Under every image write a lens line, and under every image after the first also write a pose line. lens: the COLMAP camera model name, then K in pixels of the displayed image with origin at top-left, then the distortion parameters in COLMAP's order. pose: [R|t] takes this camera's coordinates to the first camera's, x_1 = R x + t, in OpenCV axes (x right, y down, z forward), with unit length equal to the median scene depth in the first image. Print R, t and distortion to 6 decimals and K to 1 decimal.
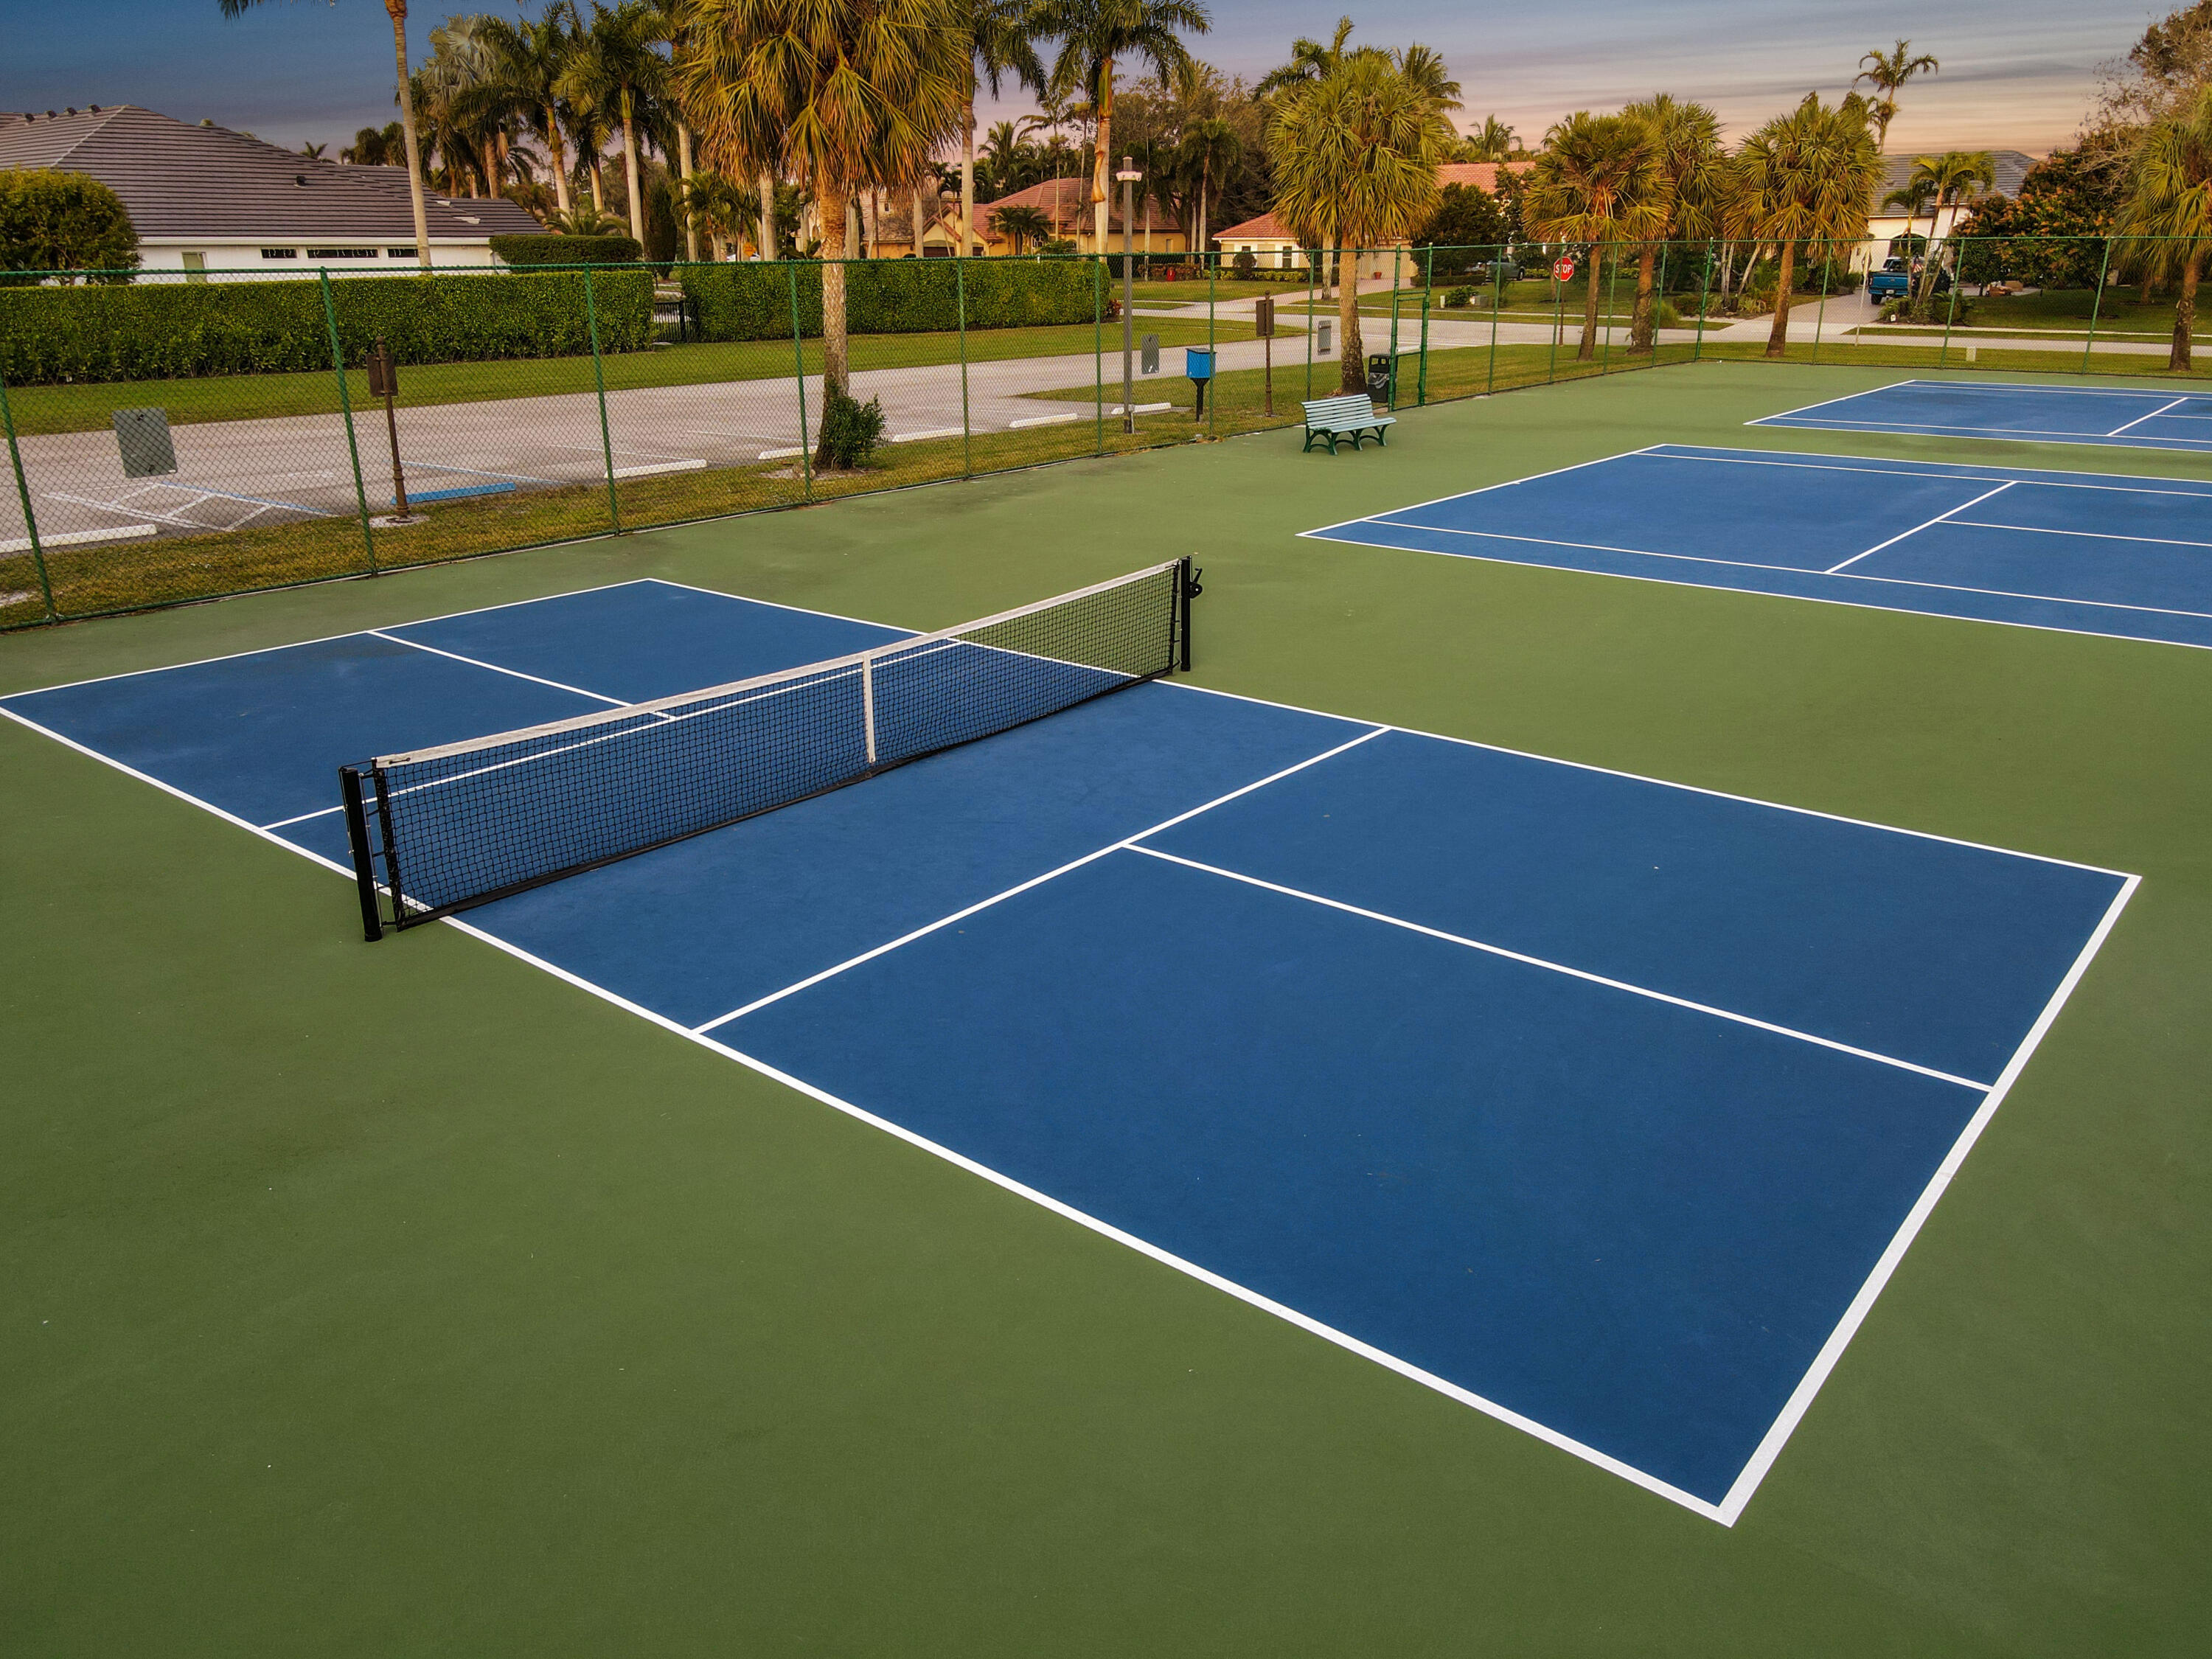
lens RADIAL K [[1623.0, 0, 1097.5], [0, 1623.0, 833.1], [0, 0, 1]] dist [-0.000213, 0.025371]
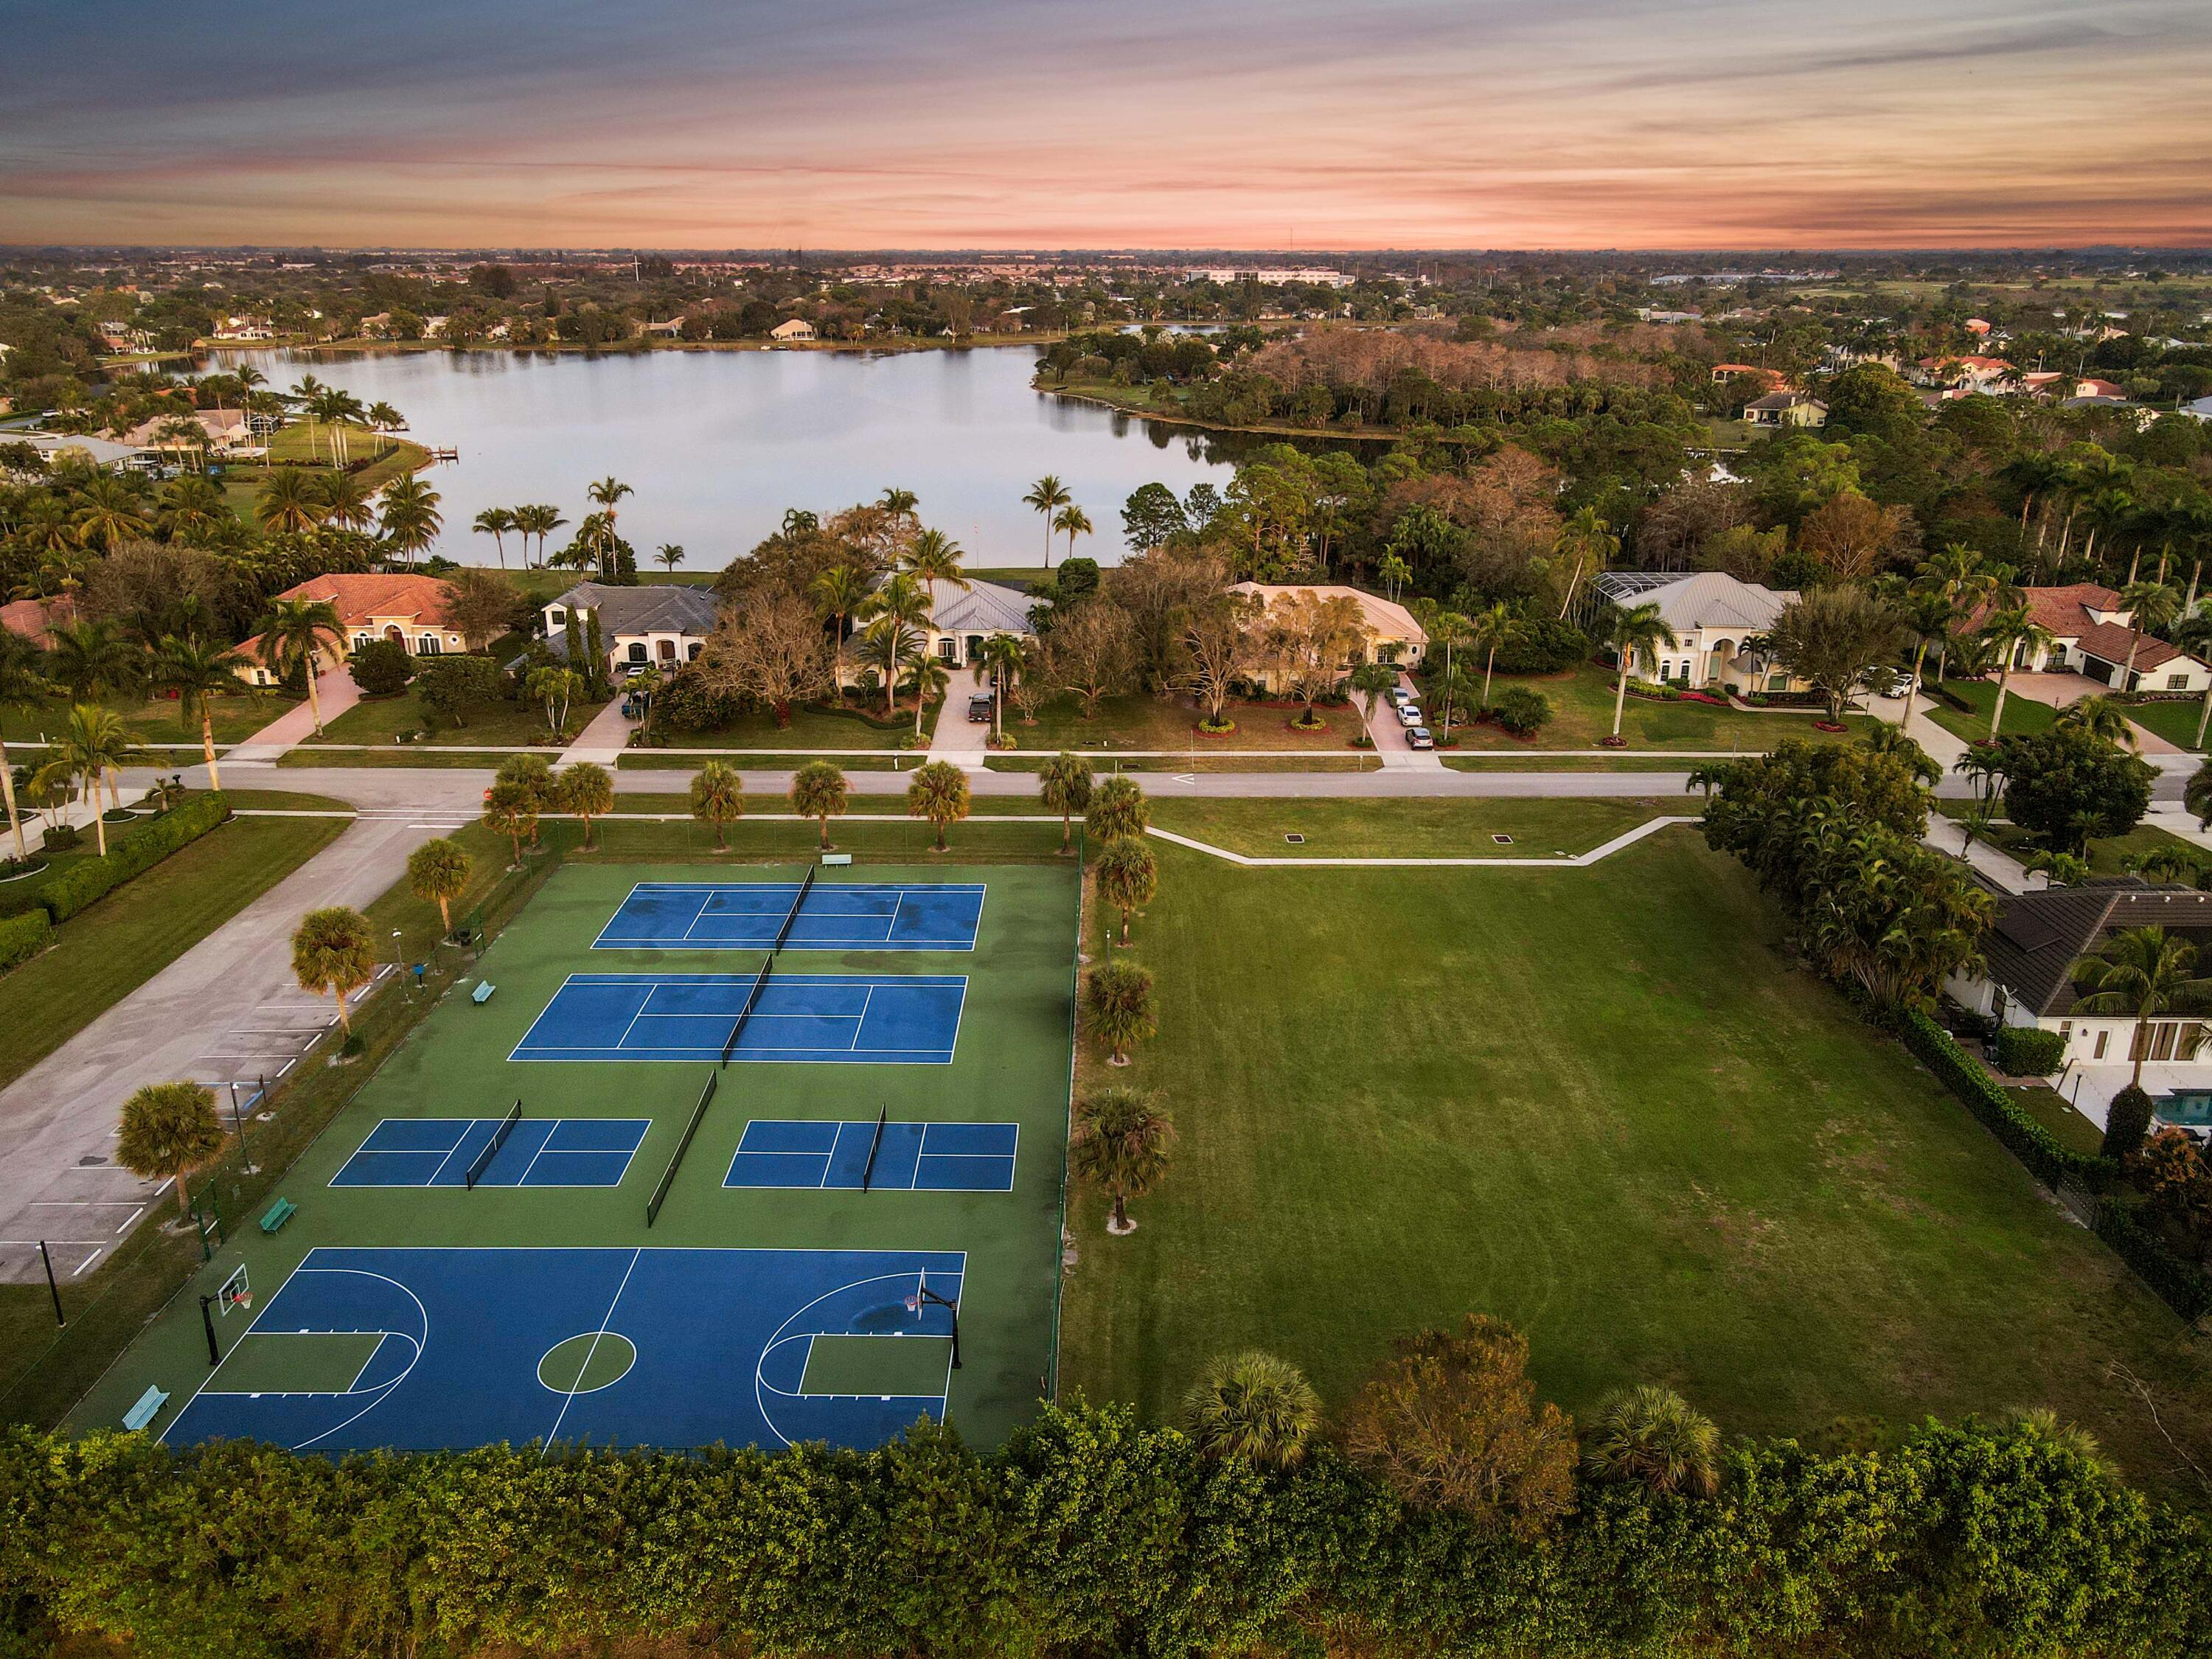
lens RADIAL K [[1623.0, 0, 1097.5], [0, 1623.0, 833.1], [0, 0, 1]] dist [-0.000213, 0.025371]
pose [[0.772891, -0.200957, 0.601877, -0.226243], [0.205753, 0.976646, 0.061872, -0.142667], [-0.600254, 0.076018, 0.796189, -0.686004]]
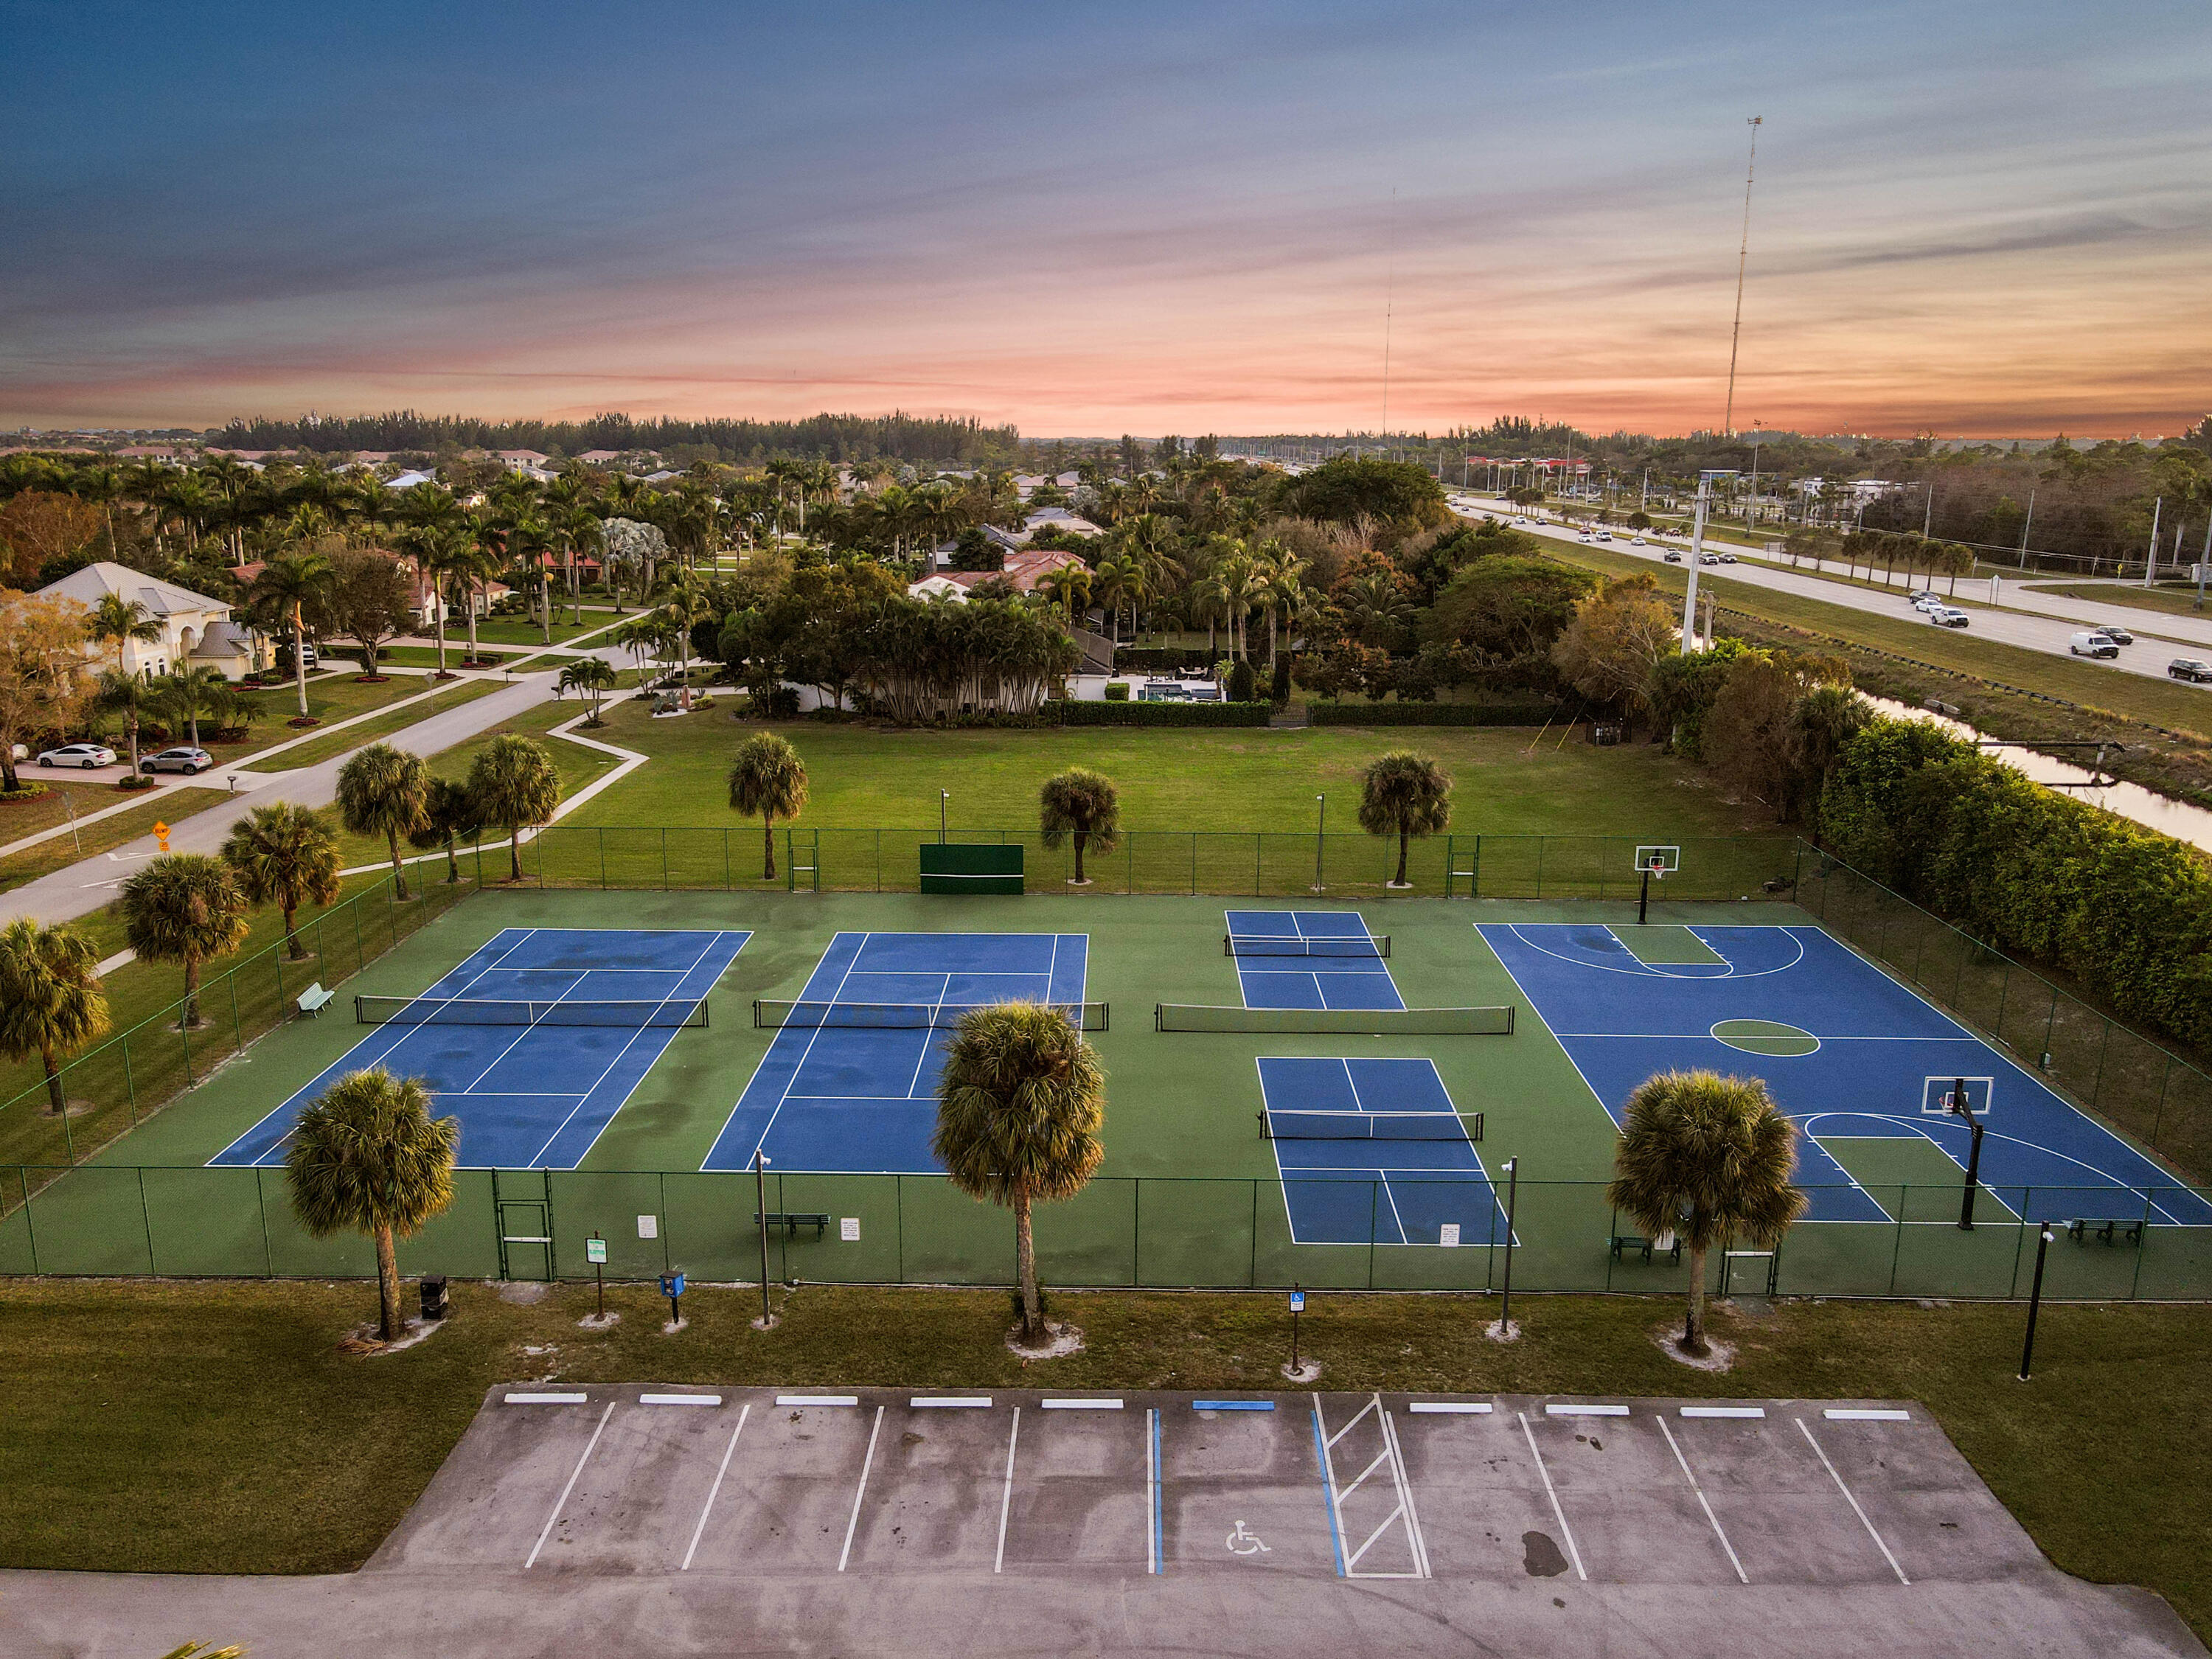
lens RADIAL K [[1623.0, 0, 1097.5], [0, 1623.0, 833.1], [0, 0, 1]] dist [-0.000213, 0.025371]
pose [[-0.625716, -0.173311, 0.760554, -0.322539], [0.273573, 0.864320, 0.422029, -0.319275], [-0.730505, 0.472137, -0.493406, 0.368444]]
